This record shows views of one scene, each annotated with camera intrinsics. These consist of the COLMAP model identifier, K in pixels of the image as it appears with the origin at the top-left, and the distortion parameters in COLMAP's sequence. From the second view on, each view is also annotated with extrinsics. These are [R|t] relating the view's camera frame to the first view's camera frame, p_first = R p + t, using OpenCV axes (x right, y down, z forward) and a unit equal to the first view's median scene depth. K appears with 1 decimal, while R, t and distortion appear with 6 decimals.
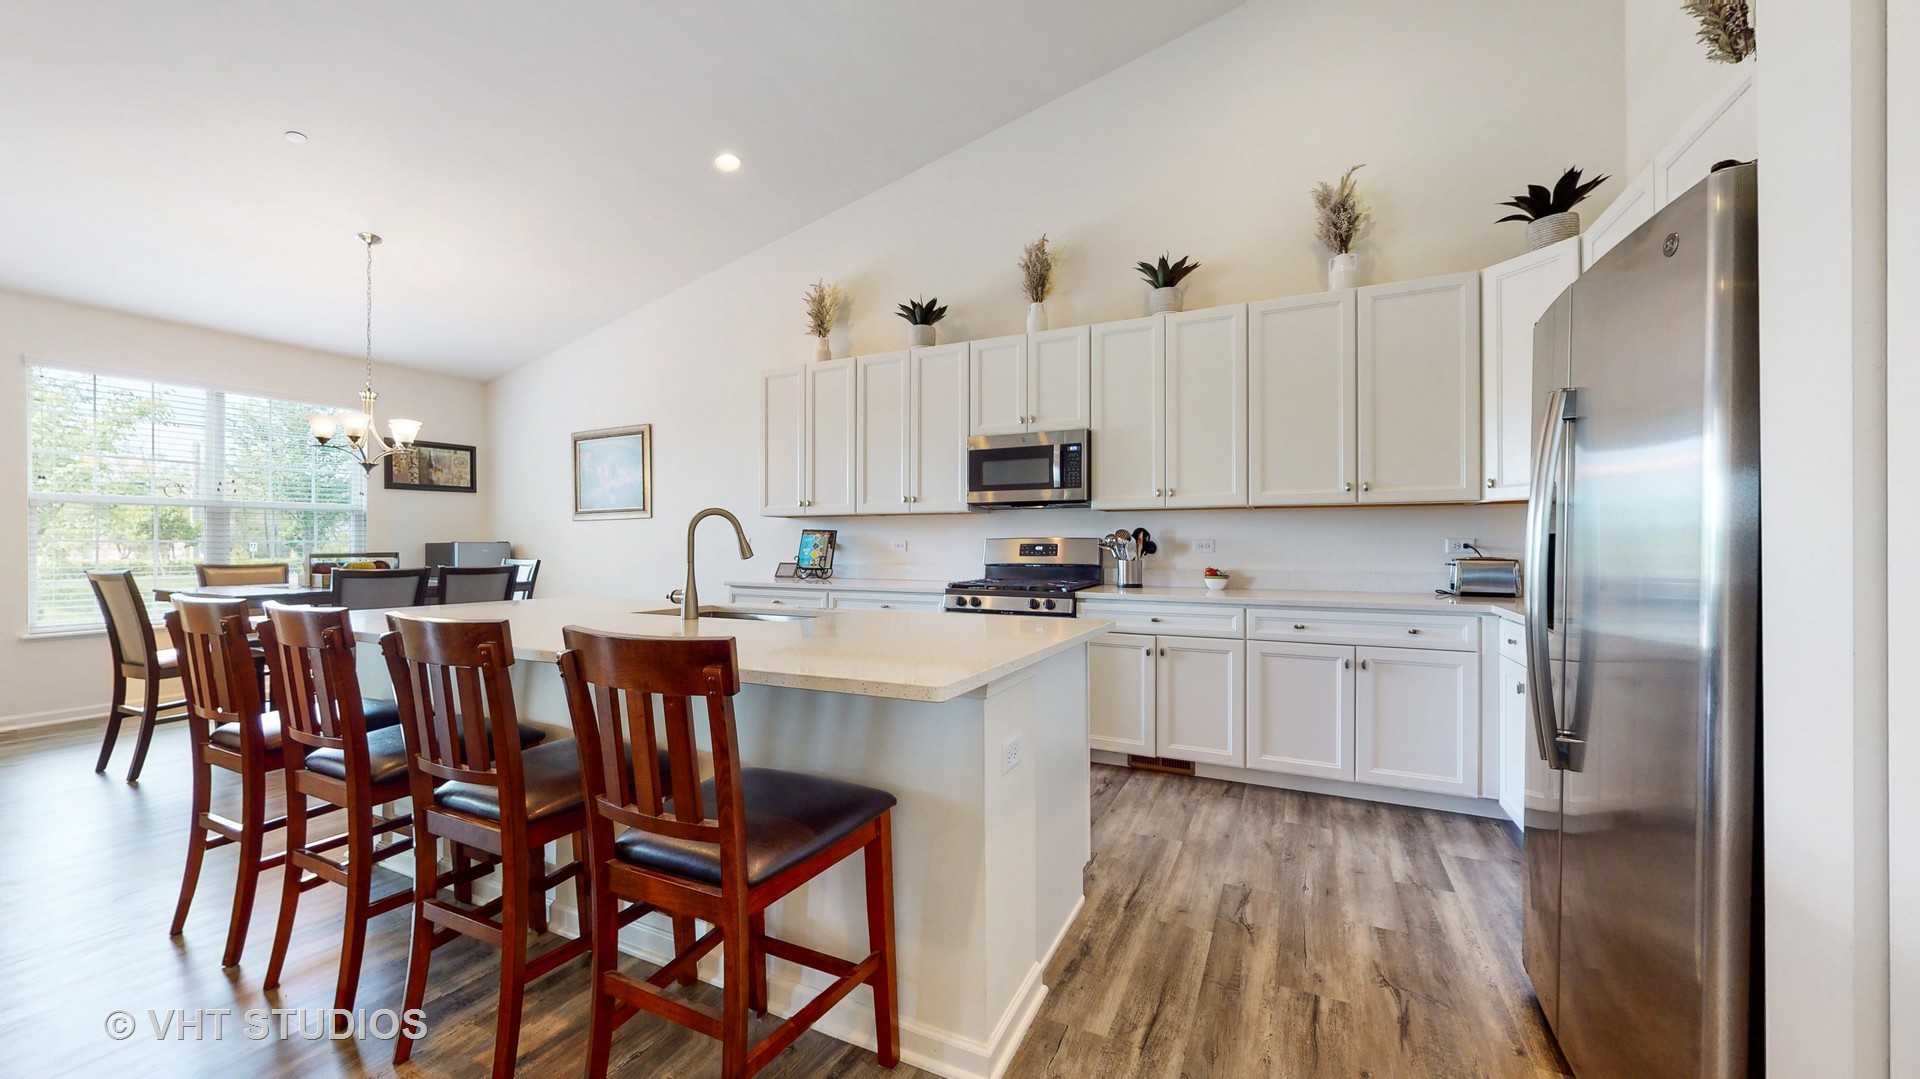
lens RADIAL K [[706.8, 0, 960.8], [0, 706.8, 547.6], [0, 0, 1]] dist [-0.000756, 0.000029]
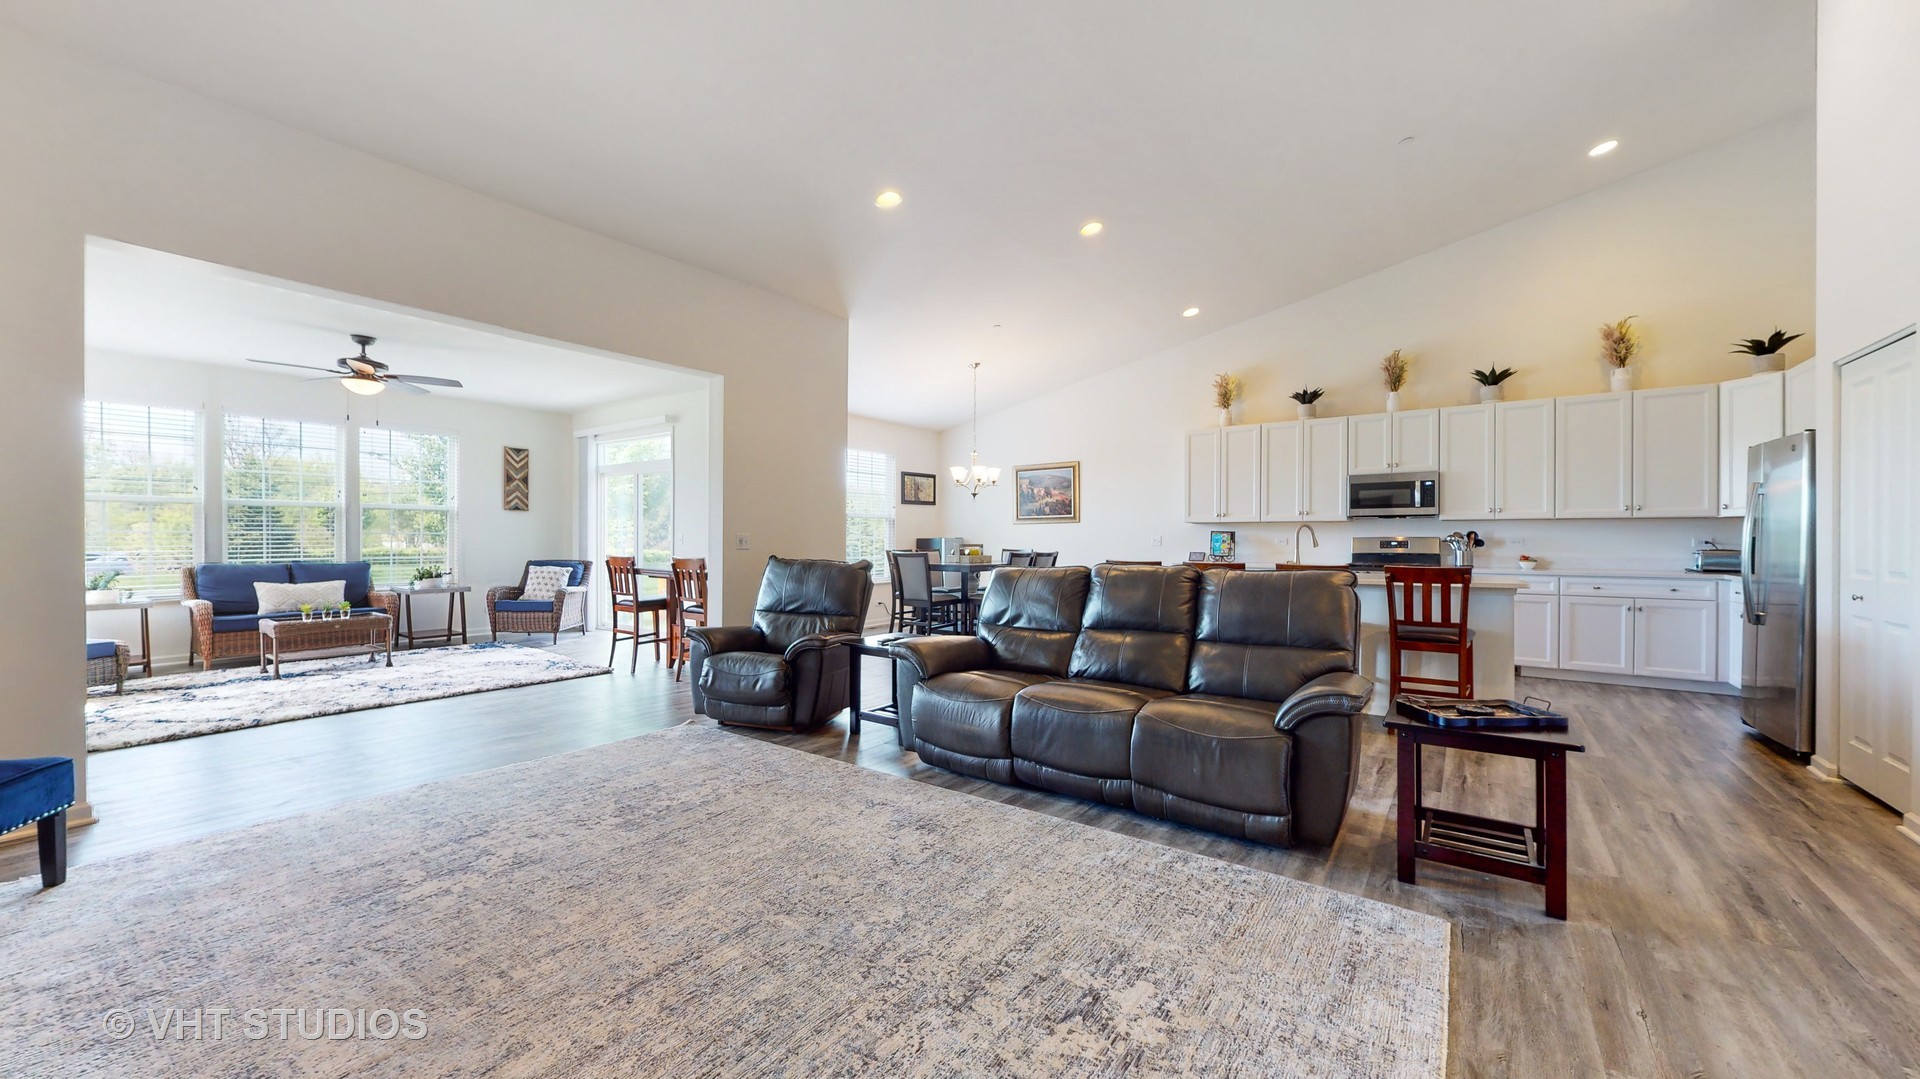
lens RADIAL K [[706.8, 0, 960.5], [0, 706.8, 542.9], [0, 0, 1]] dist [-0.000756, 0.000029]
pose [[0.982530, 0.003253, -0.186076, -0.568419], [-0.002880, 0.999993, 0.002276, -0.000671], [0.186083, -0.001701, 0.982533, -0.777472]]
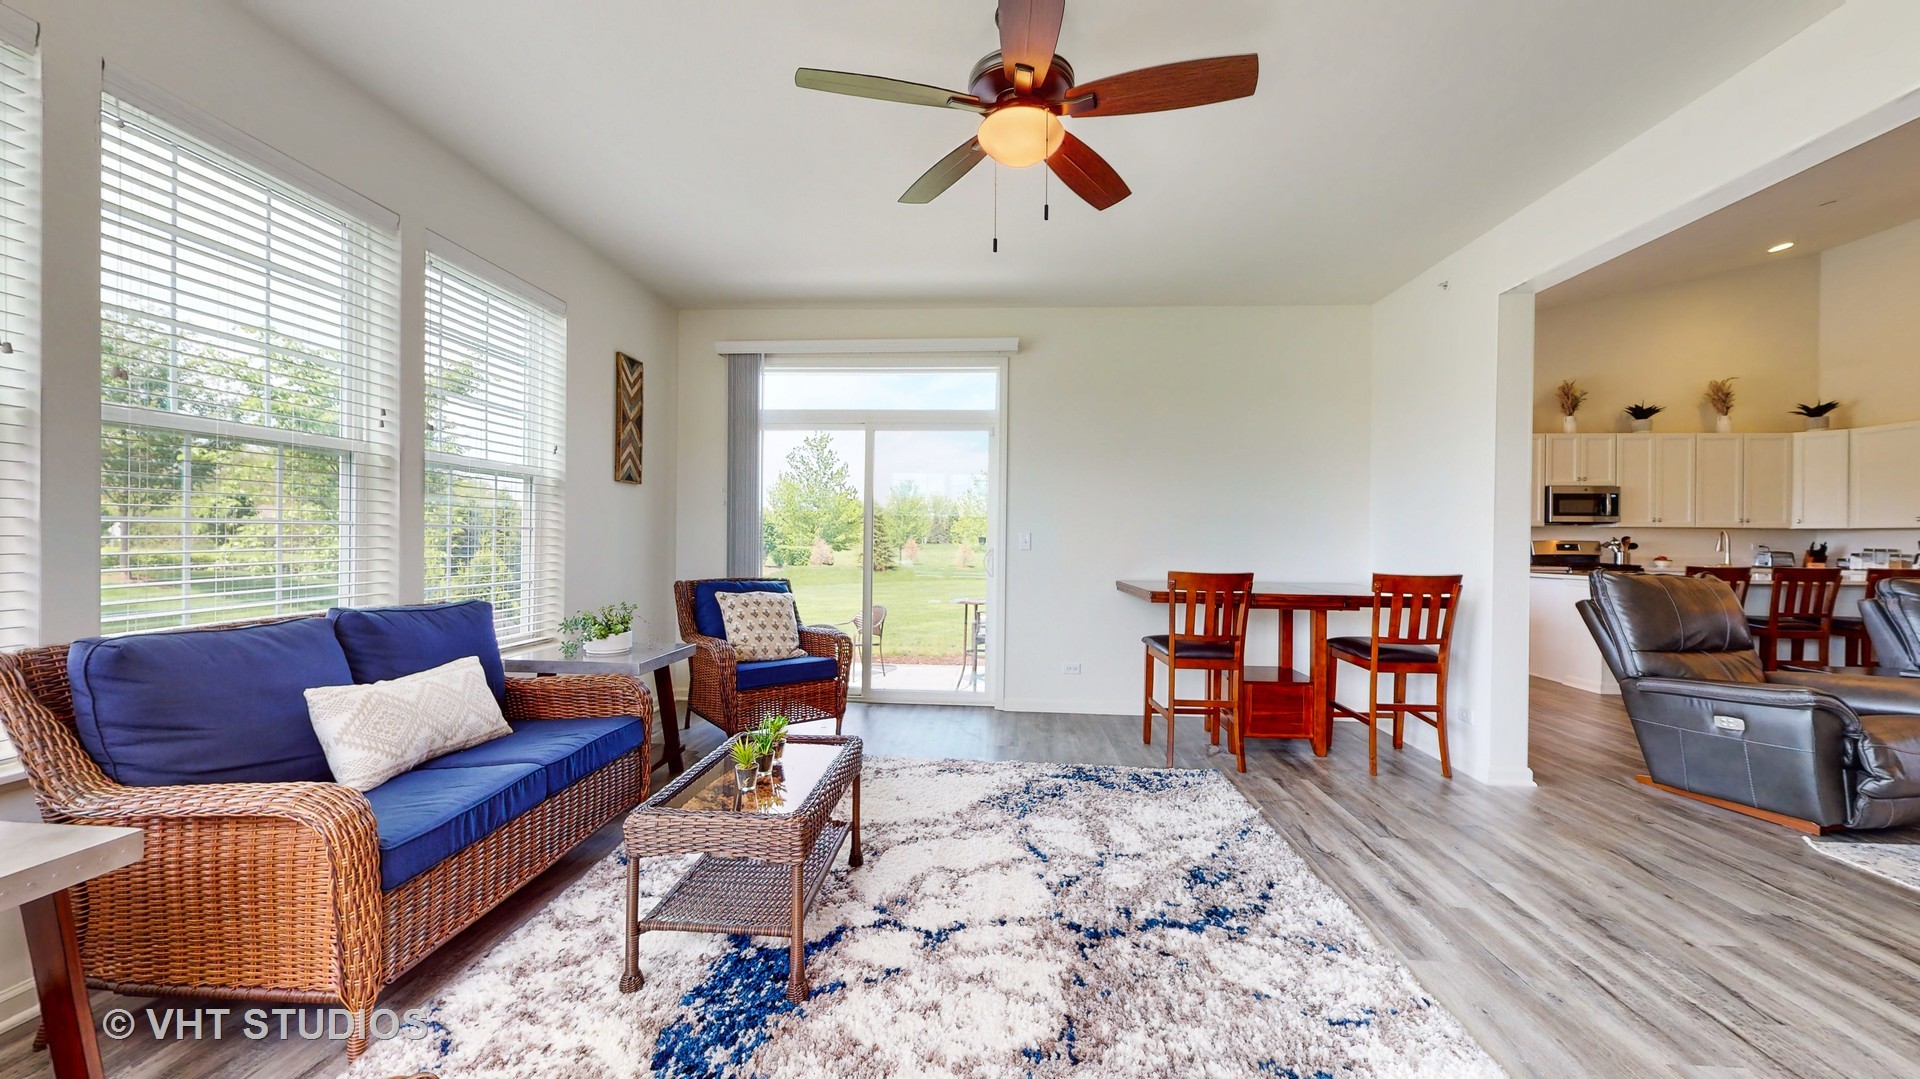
lens RADIAL K [[706.8, 0, 948.1], [0, 706.8, 542.5], [0, 0, 1]] dist [-0.000756, 0.000029]
pose [[0.928589, 0.004216, 0.371087, -2.140105], [-0.006778, 0.999961, 0.005600, -0.007963], [-0.371049, -0.007716, 0.928581, -0.135963]]
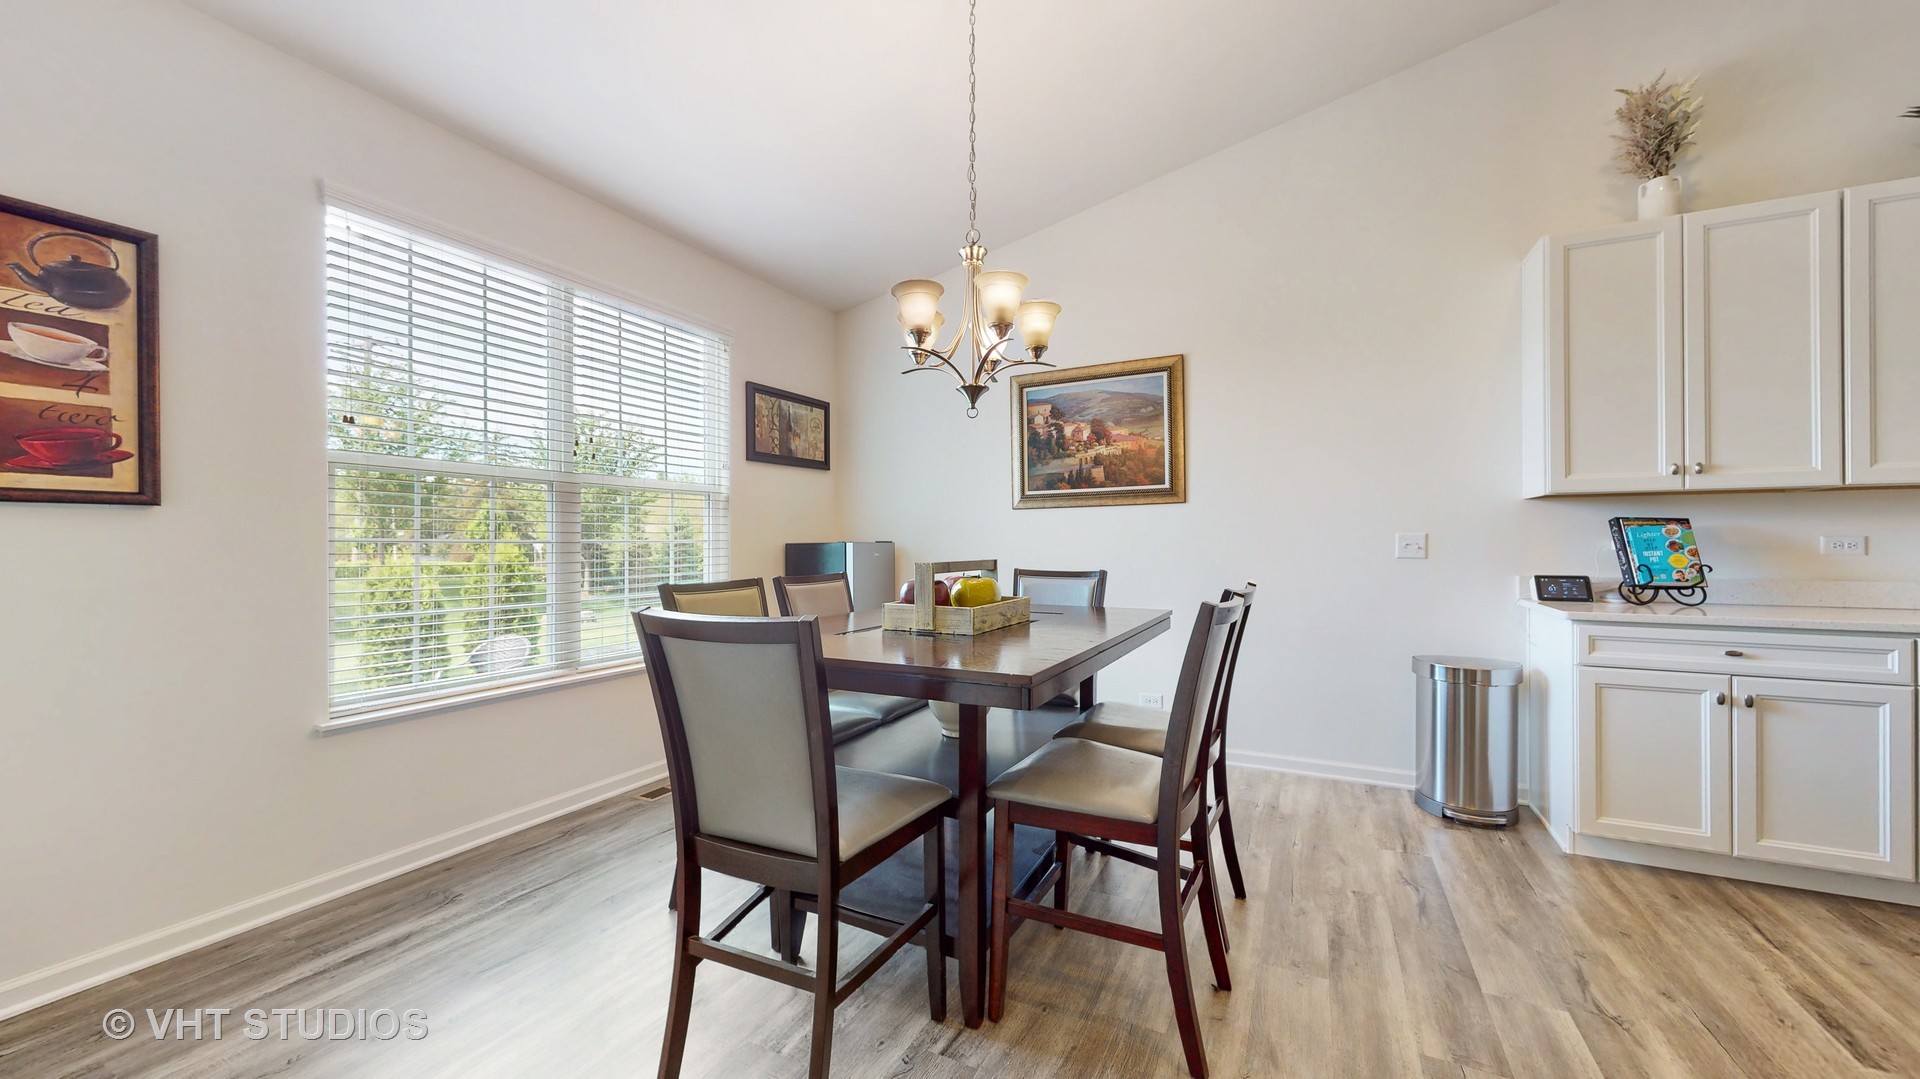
lens RADIAL K [[771.2, 0, 959.1], [0, 771.2, 538.9], [0, 0, 1]] dist [0.017811, 0.000043]
pose [[0.999080, -0.003082, -0.042783, -0.855554], [0.002591, 0.999930, -0.011540, -0.002453], [0.042815, 0.011419, 0.999018, 0.420200]]
